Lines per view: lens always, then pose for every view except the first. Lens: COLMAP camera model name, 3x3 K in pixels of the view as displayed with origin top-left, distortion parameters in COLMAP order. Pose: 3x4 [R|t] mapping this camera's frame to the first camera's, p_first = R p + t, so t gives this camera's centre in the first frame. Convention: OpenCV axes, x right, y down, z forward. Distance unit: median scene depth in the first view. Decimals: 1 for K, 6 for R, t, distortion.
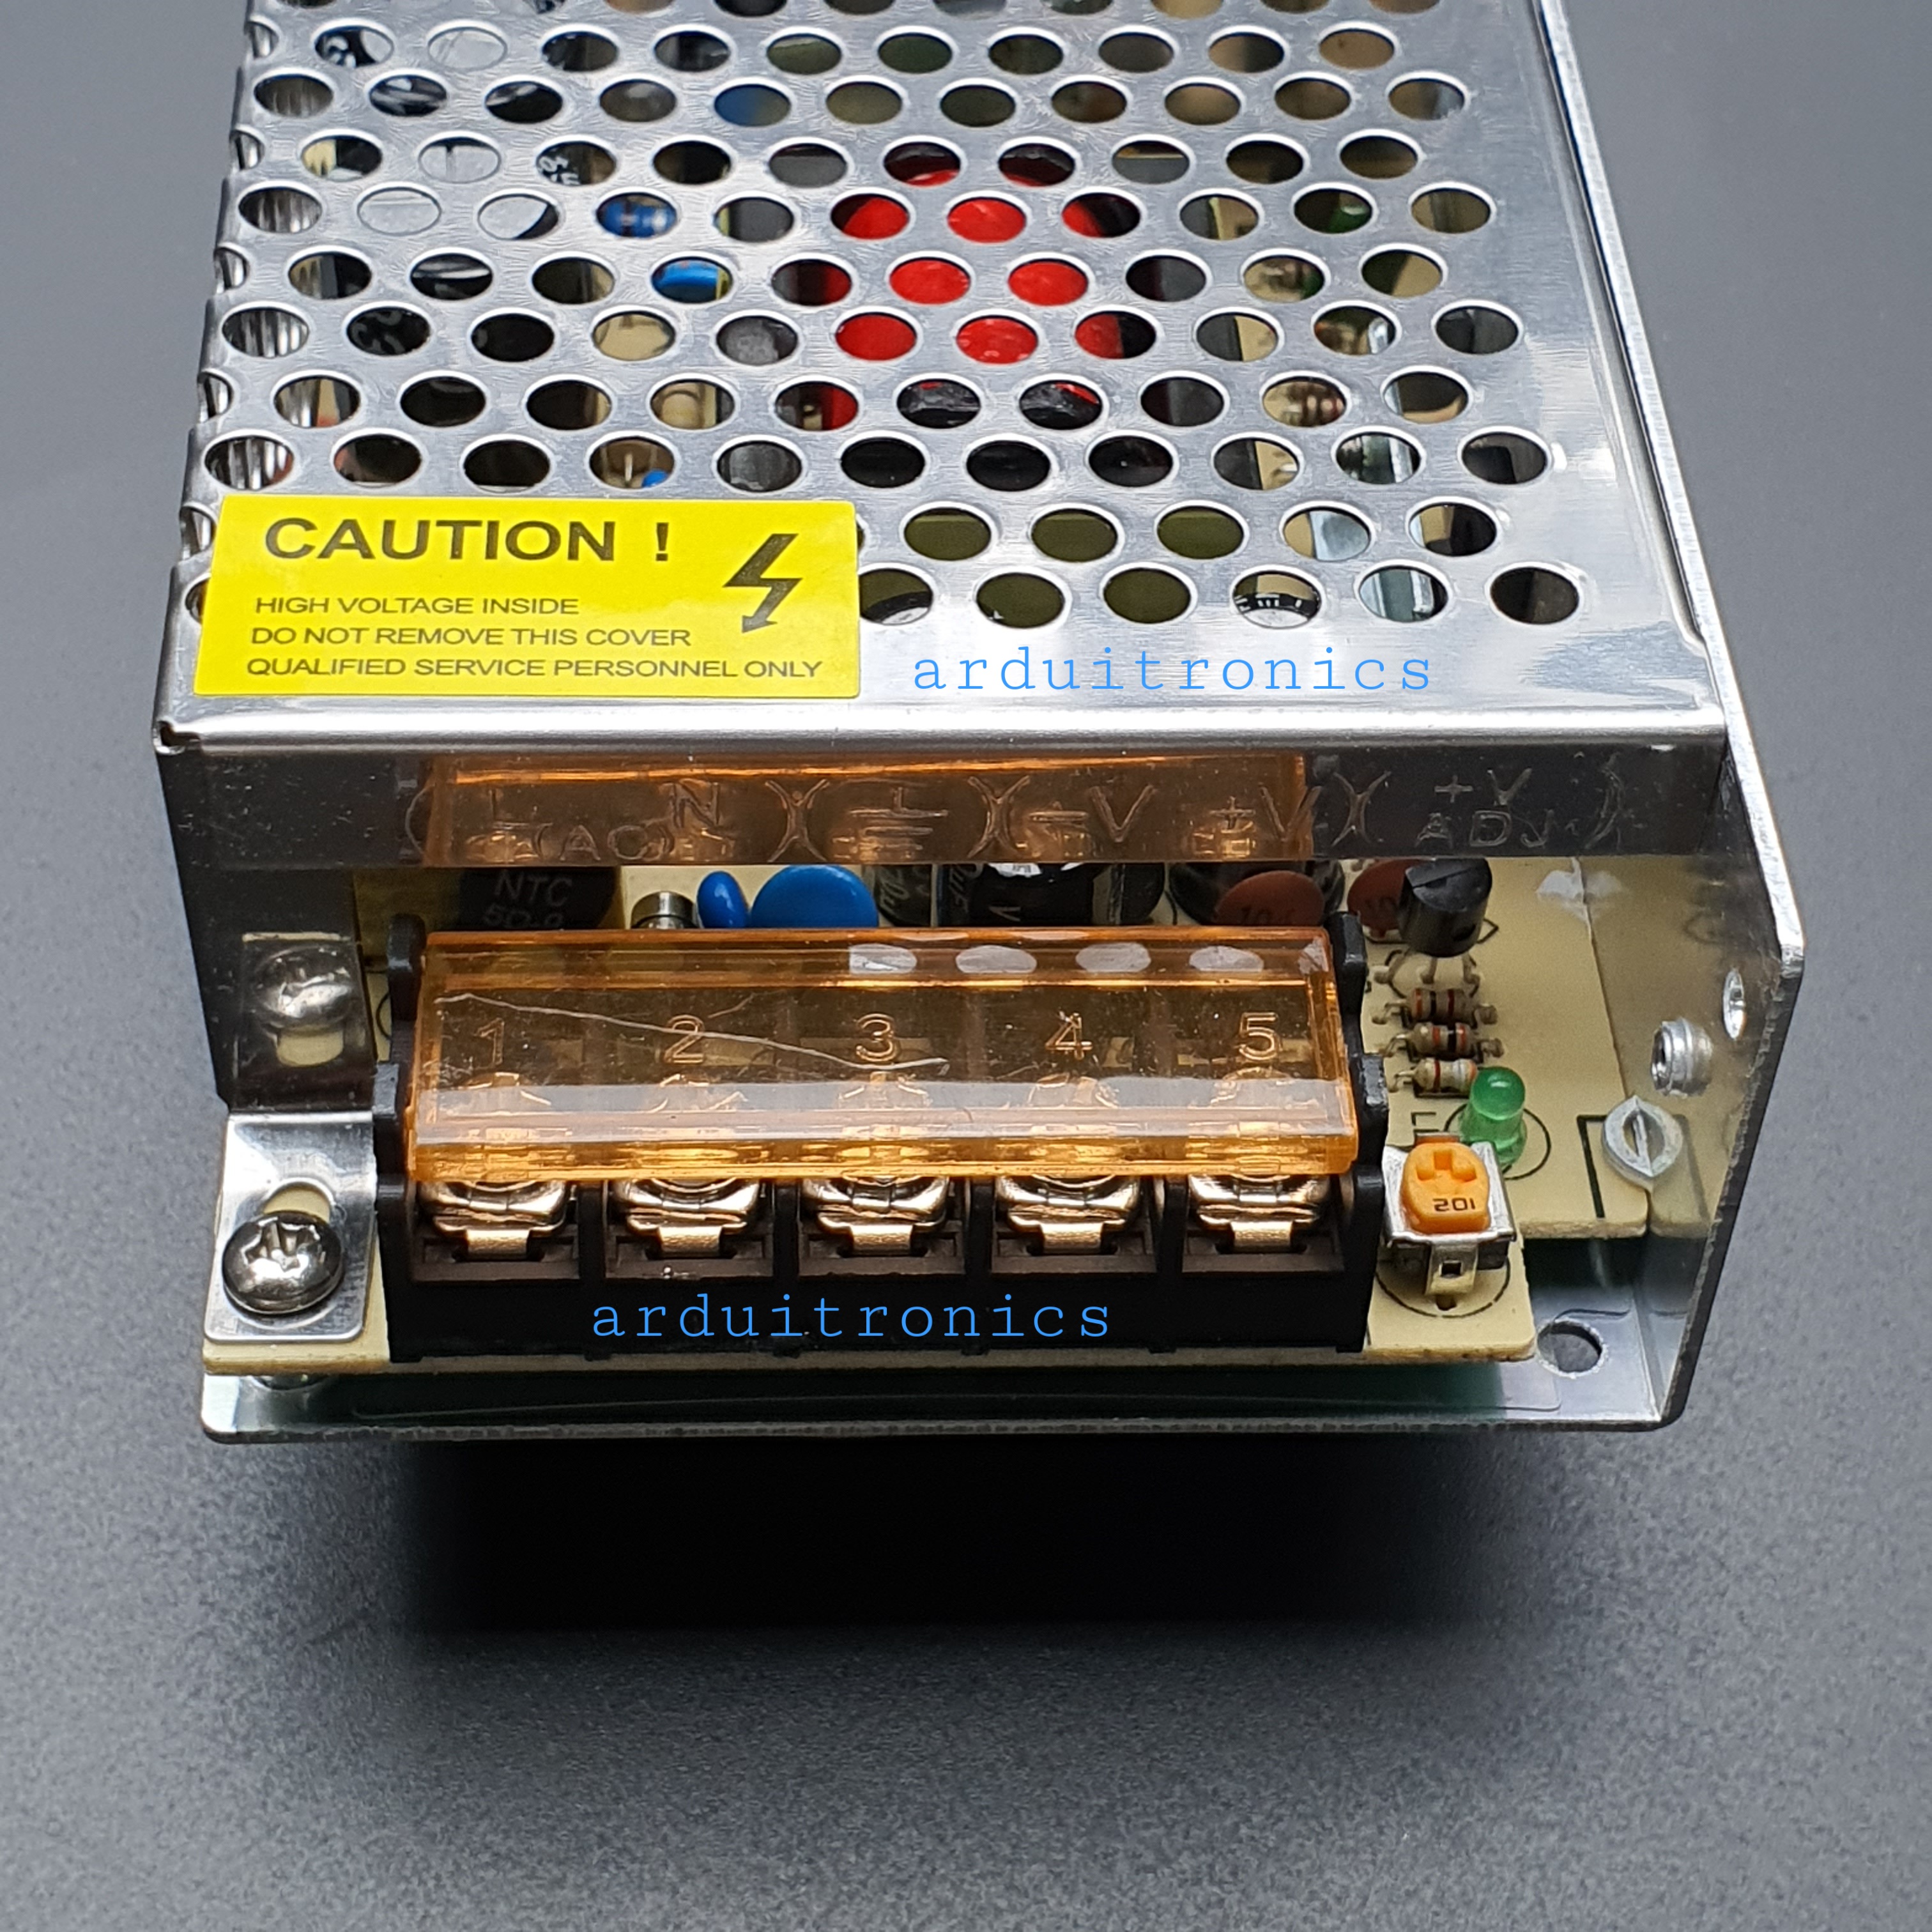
lens RADIAL K [[3753.7, 0, 966.0], [0, 3753.7, 966.0], [0, 0, 1]] dist [0.267178, 0.002976]
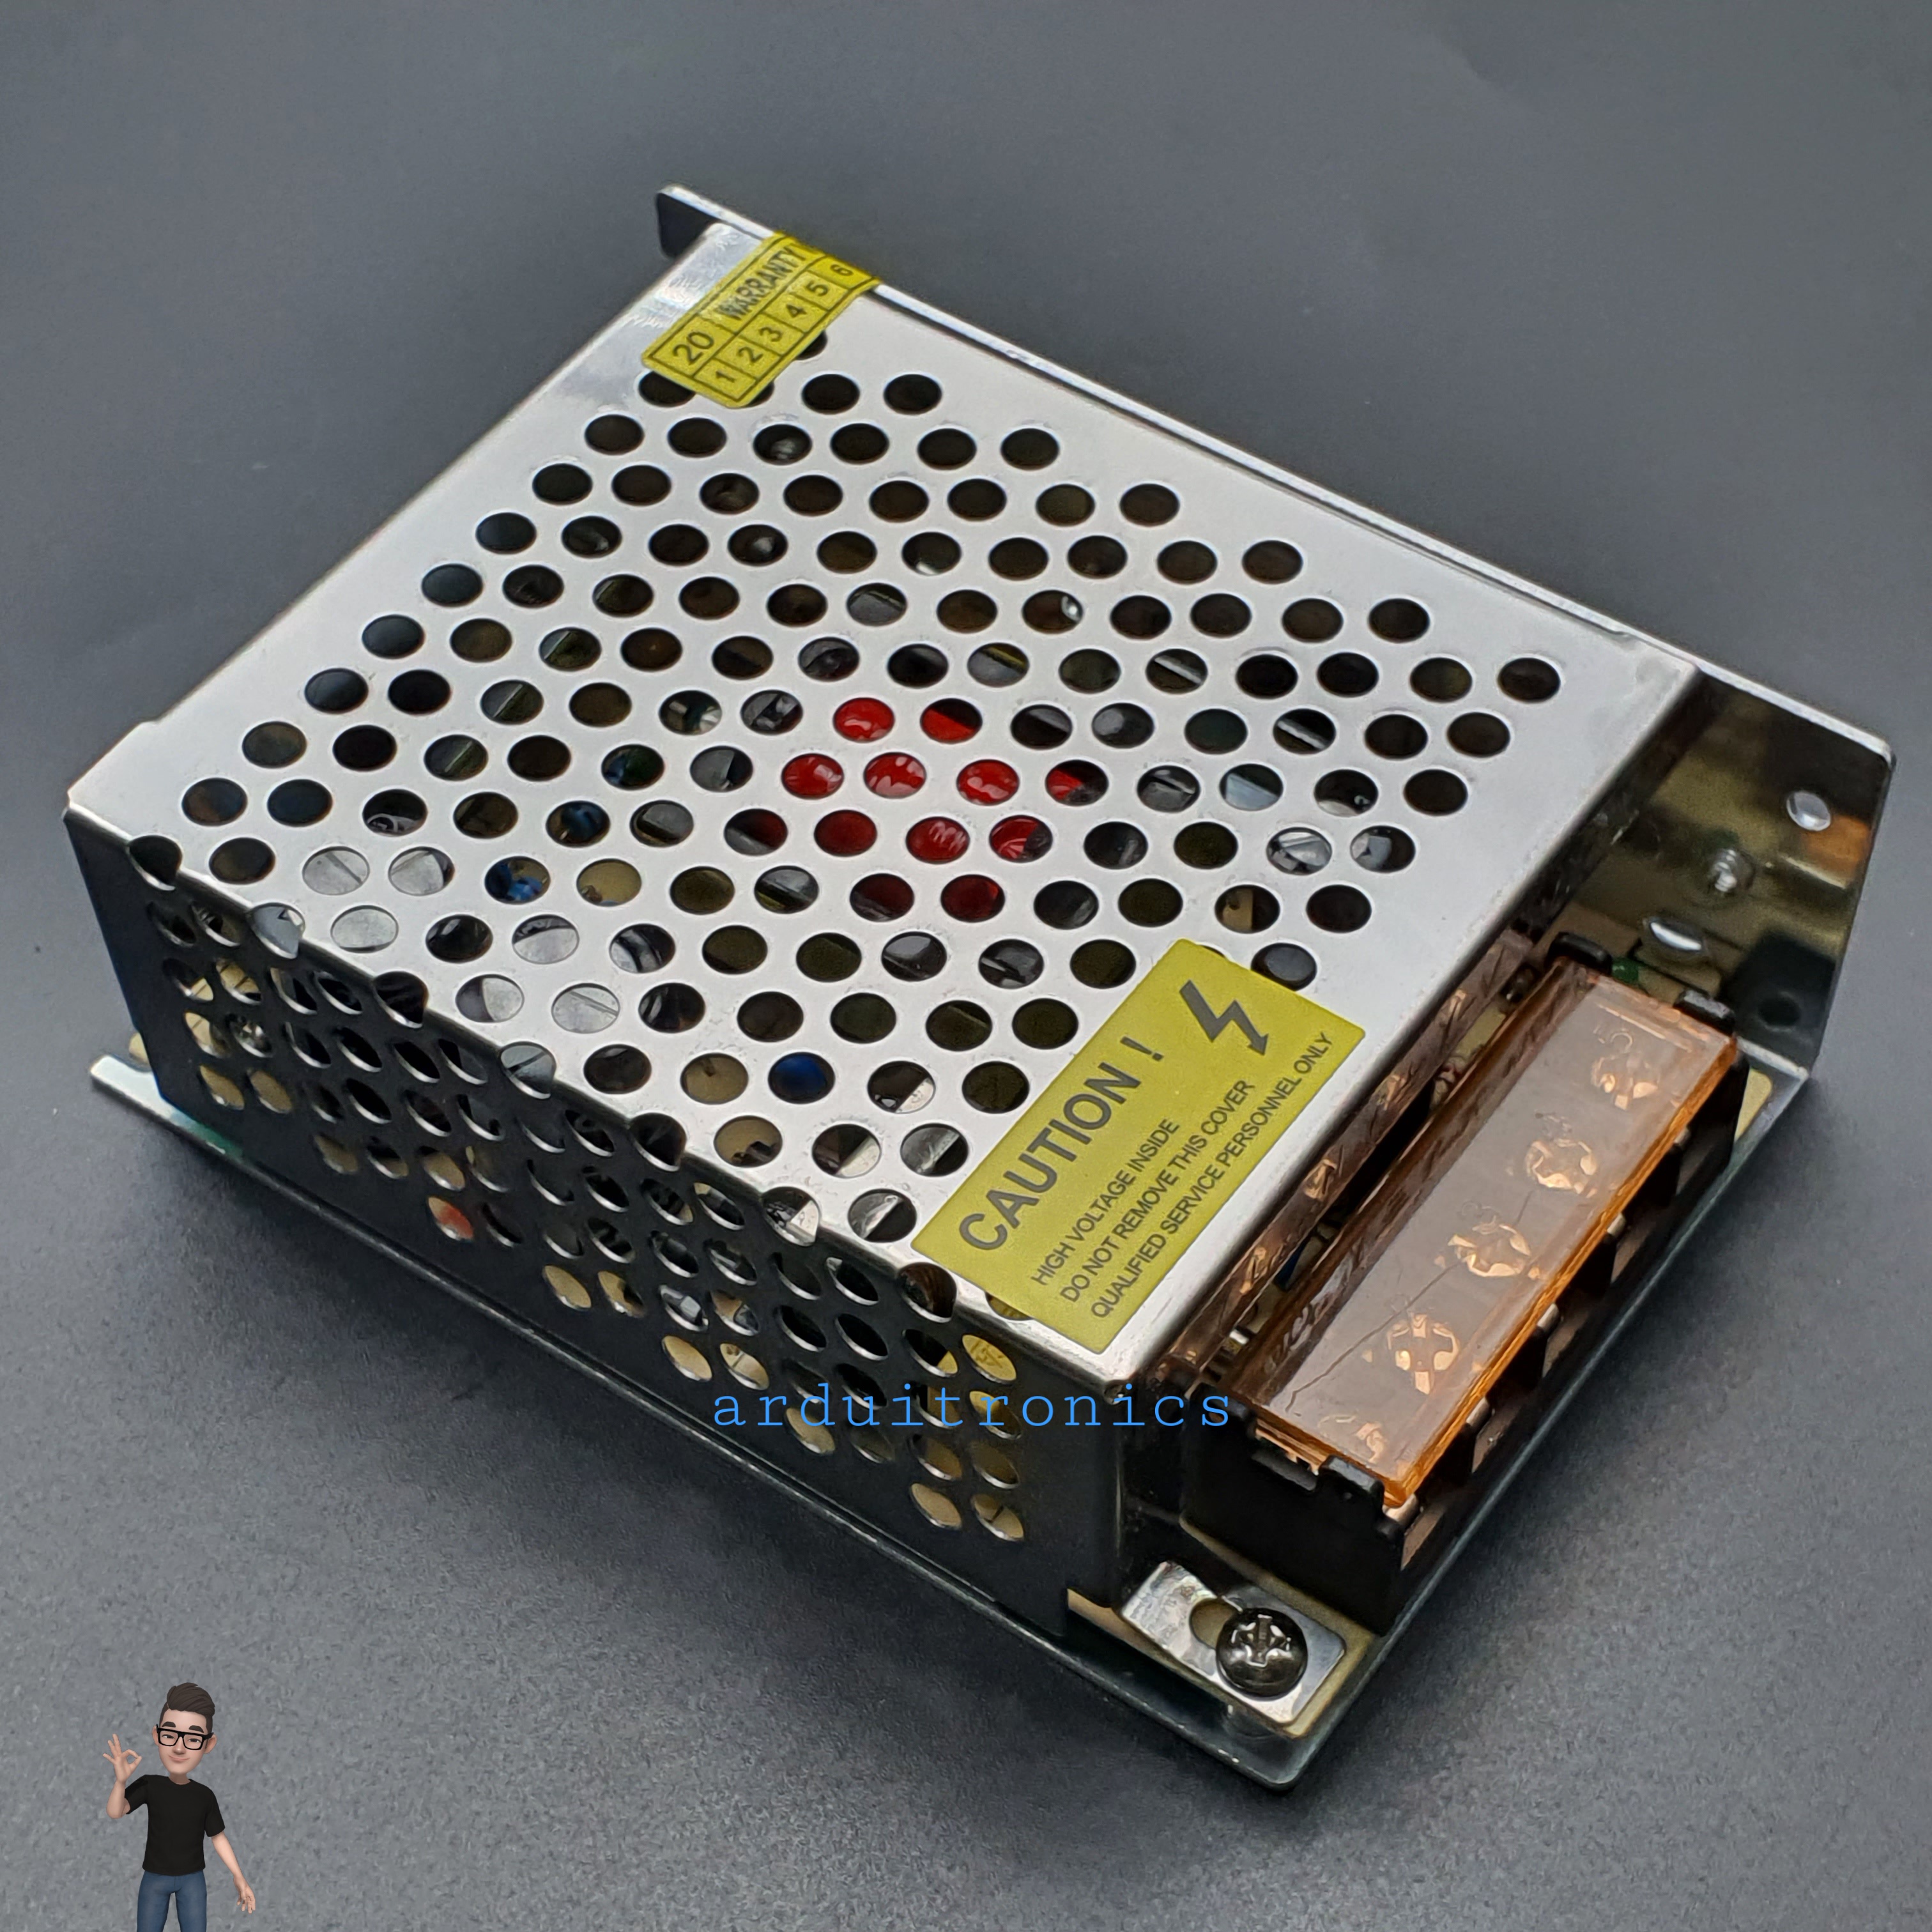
lens RADIAL K [[4215.9, 0, 1026.5], [0, 4215.9, 967.8], [0, 0, 1]] dist [0.319323, 0.031749]
pose [[0.601763, -0.636647, 0.482246, -0.801869], [0.597256, 0.759588, 0.257509, -0.540464], [-0.530251, 0.133065, 0.837334, -0.217664]]
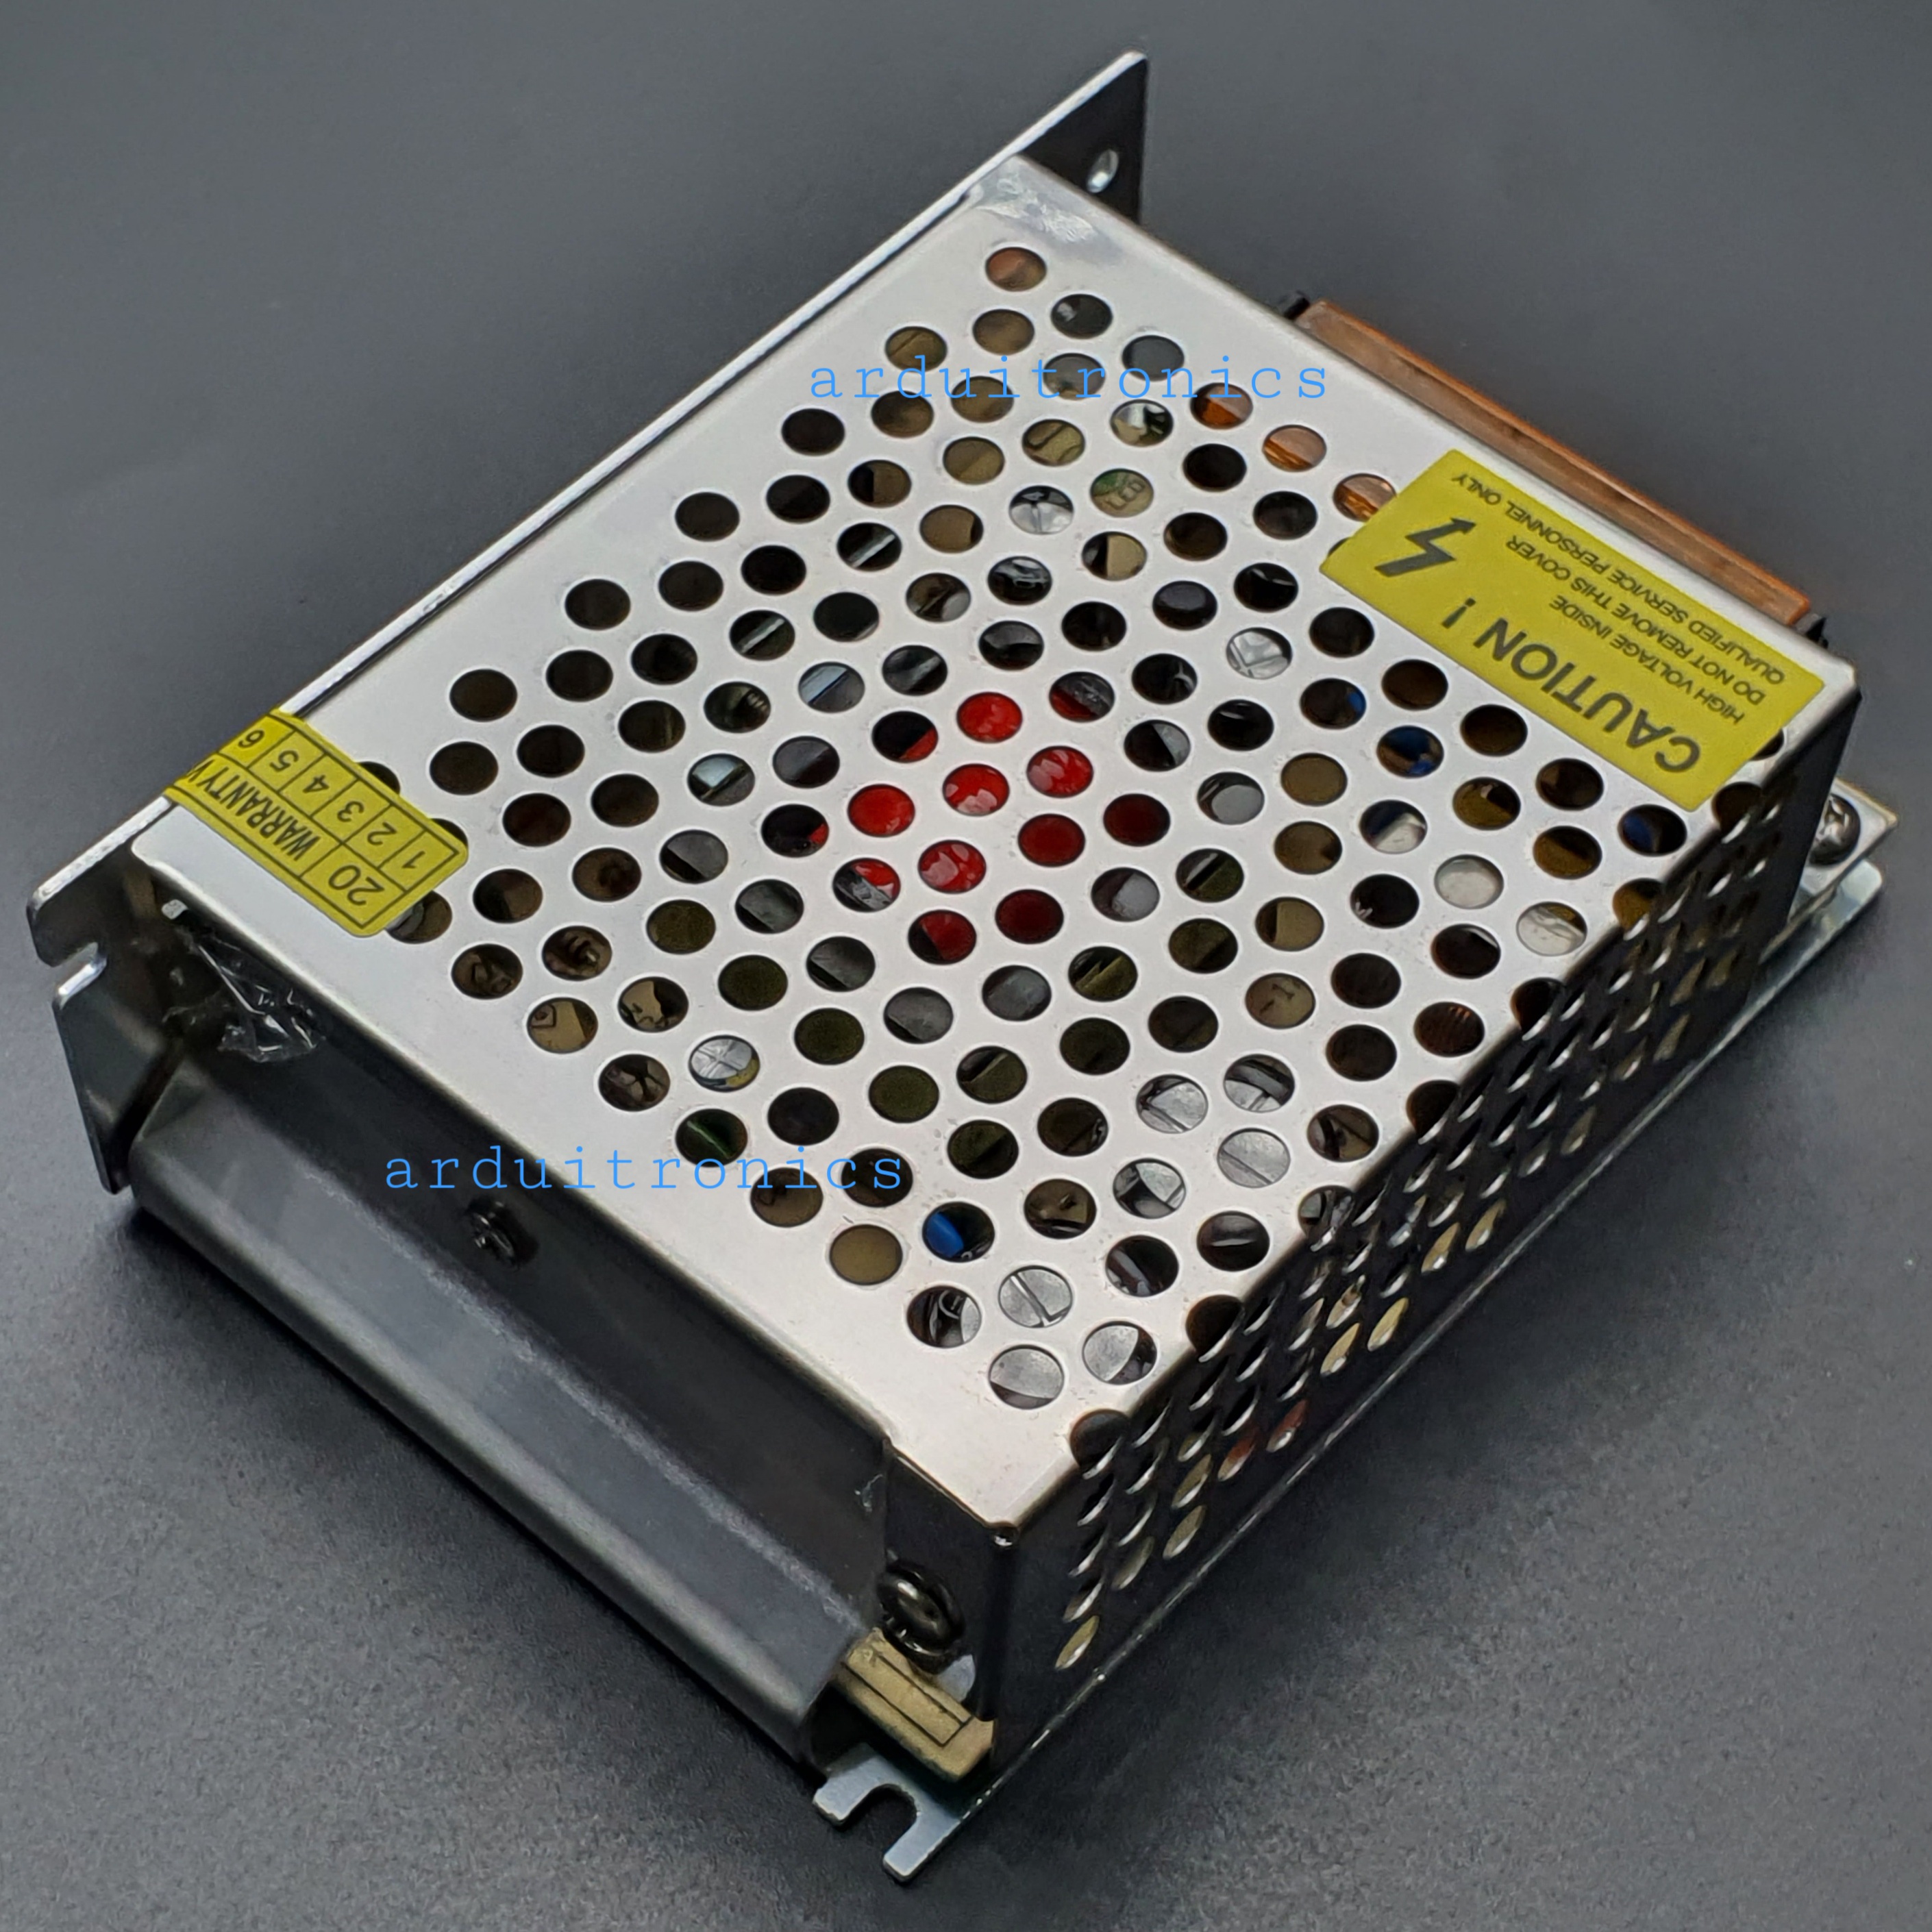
lens RADIAL K [[4215.9, 0, 1026.5], [0, 4215.9, 967.8], [0, 0, 1]] dist [0.319323, 0.031749]
pose [[-0.719257, -0.592215, 0.363249, -0.597485], [0.467087, -0.025155, 0.883853, -1.533292], [-0.514294, 0.805387, 0.294709, 0.739479]]
